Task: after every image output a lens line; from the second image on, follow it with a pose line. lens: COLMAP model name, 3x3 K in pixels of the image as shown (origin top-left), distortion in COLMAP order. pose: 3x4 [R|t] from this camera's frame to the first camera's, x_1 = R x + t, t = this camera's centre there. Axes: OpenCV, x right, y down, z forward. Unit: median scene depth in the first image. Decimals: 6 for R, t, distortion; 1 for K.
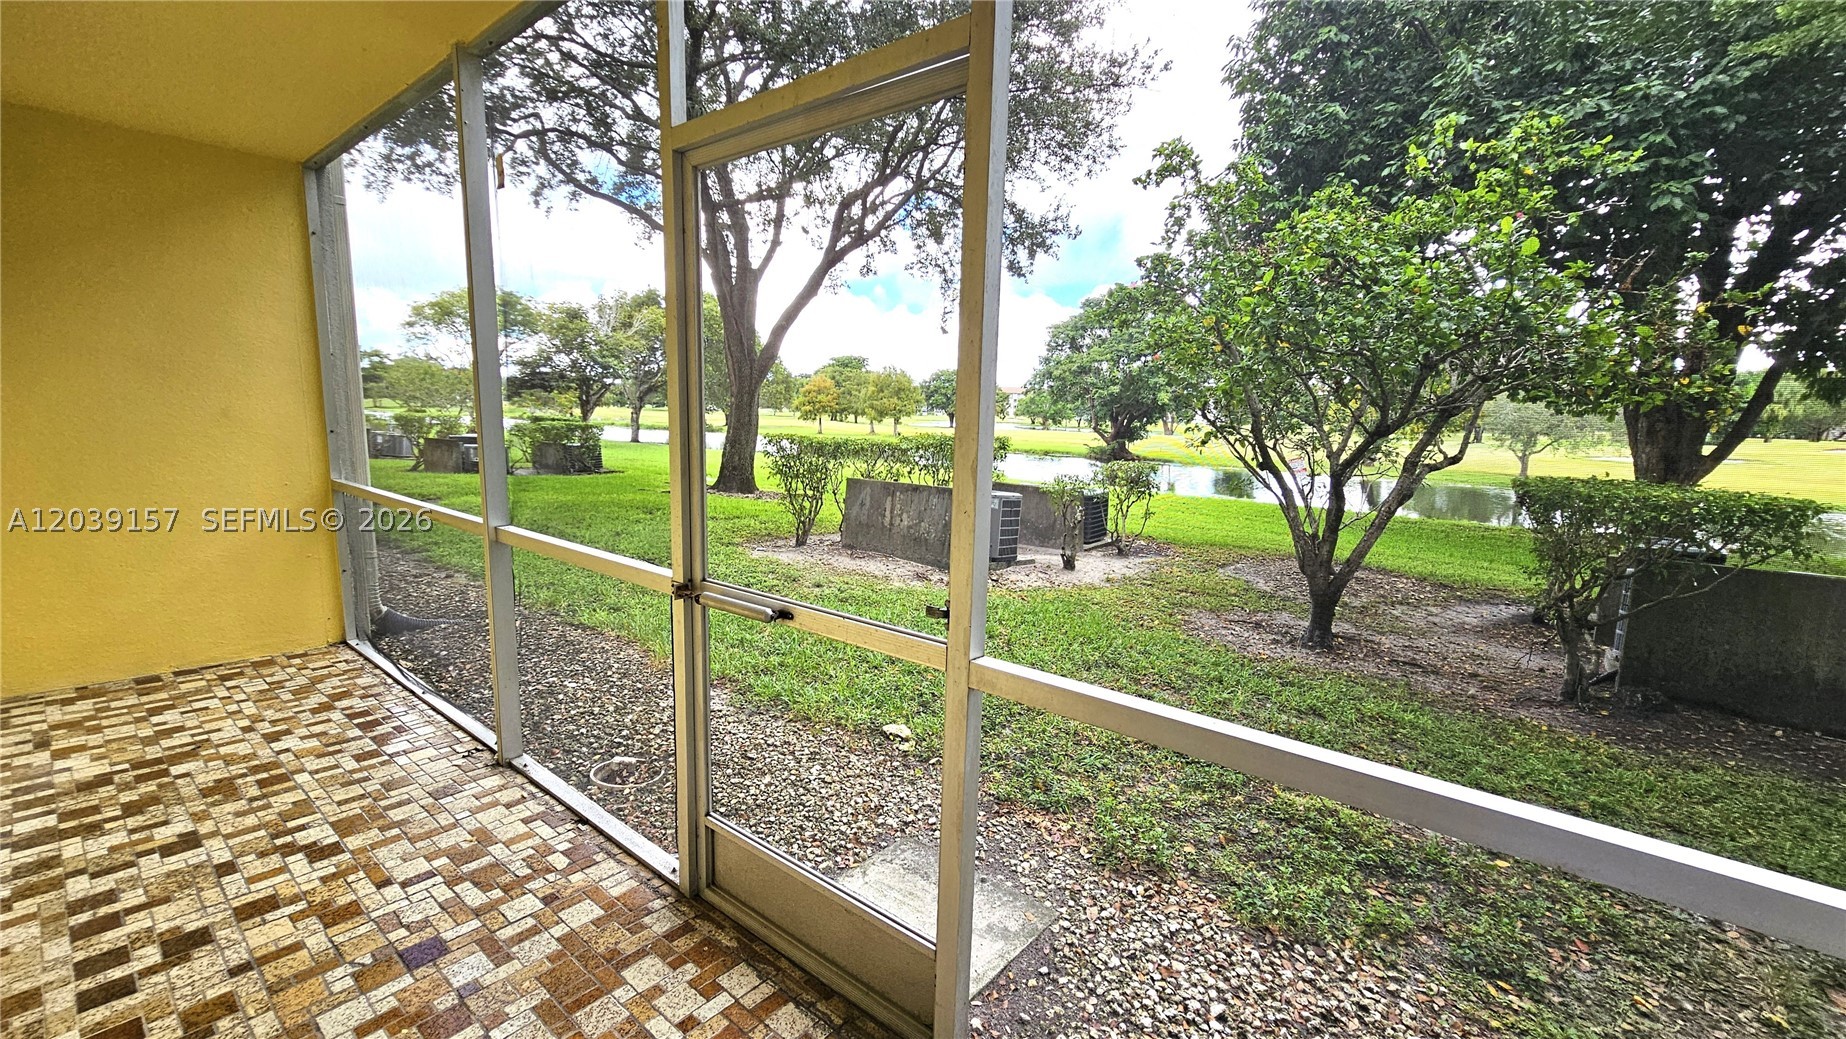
lens RADIAL K [[753.7, 0, 922.8], [0, 753.7, 517.1], [0, 0, 1]] dist [-0.002462, 0.001668]
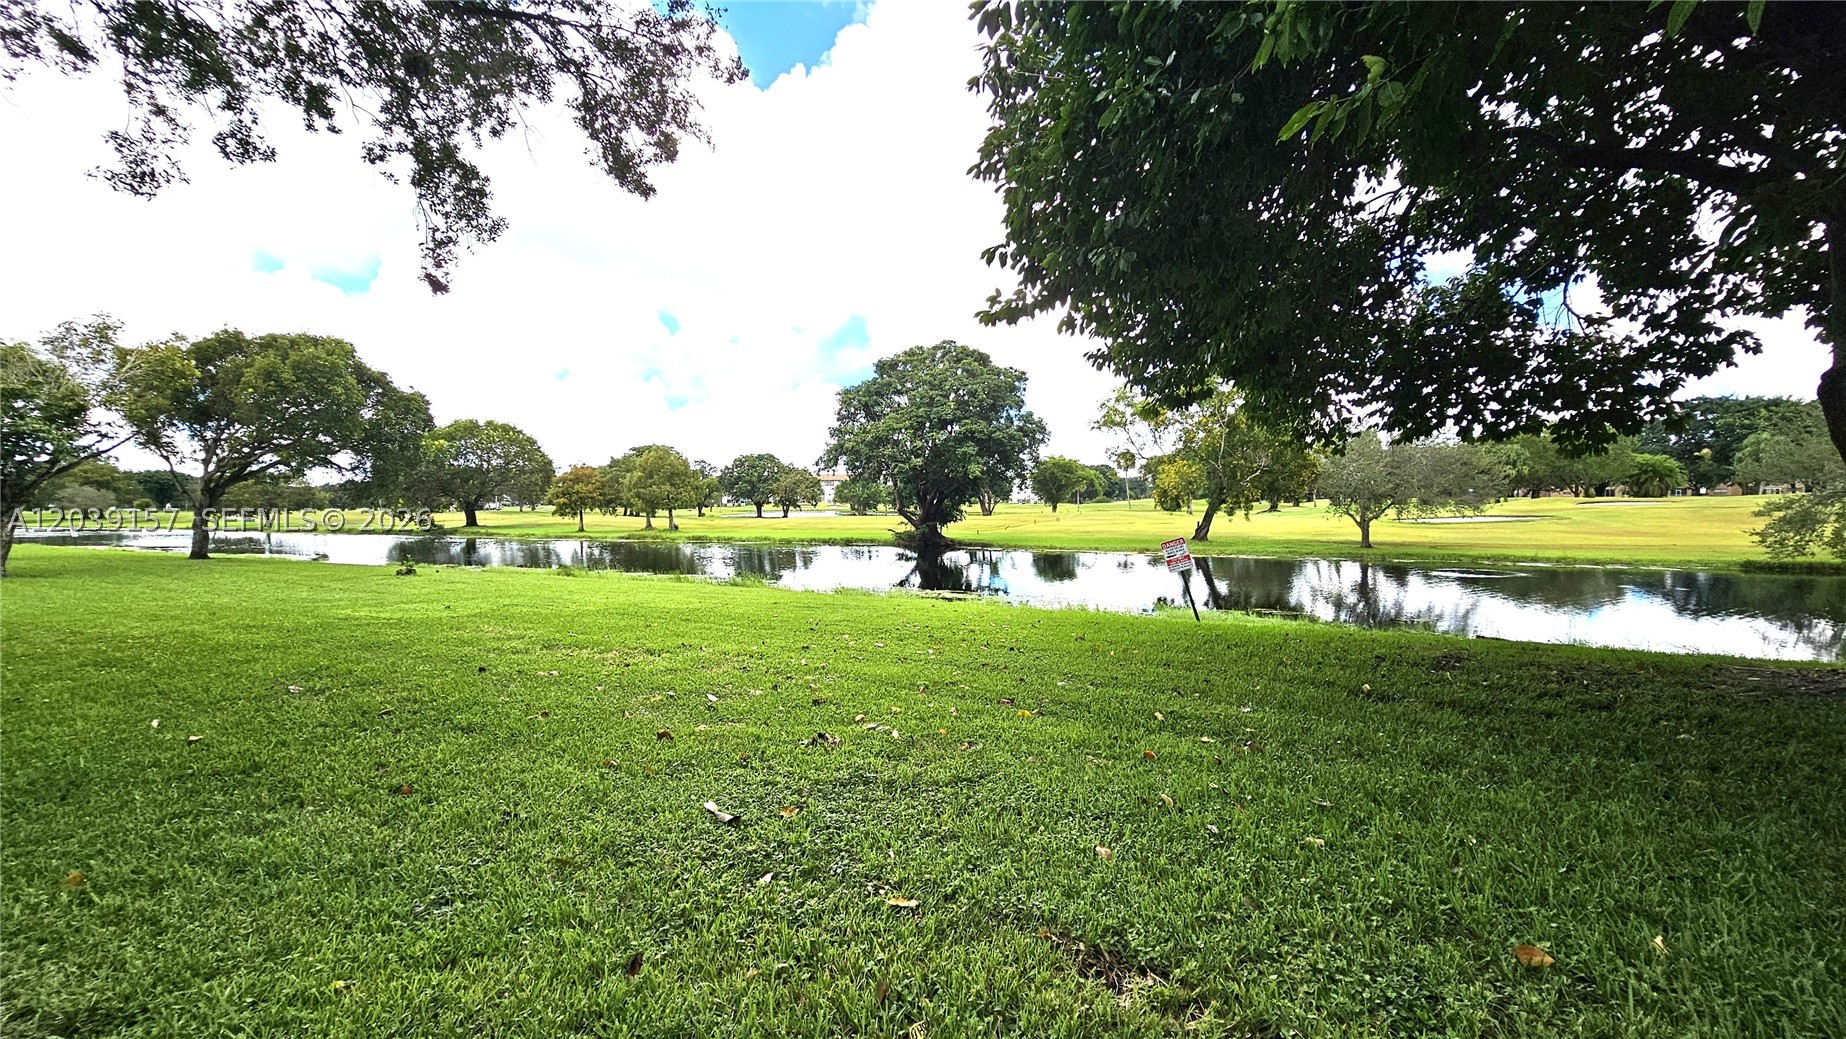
lens RADIAL K [[753.7, 0, 924.9], [0, 753.7, 521.9], [0, 0, 1]] dist [-0.002462, 0.001668]
pose [[0.973103, -0.043354, 0.226255, 0.064431], [0.067952, 0.992452, -0.102086, -0.017540], [-0.220121, 0.114715, 0.968704, 0.181827]]
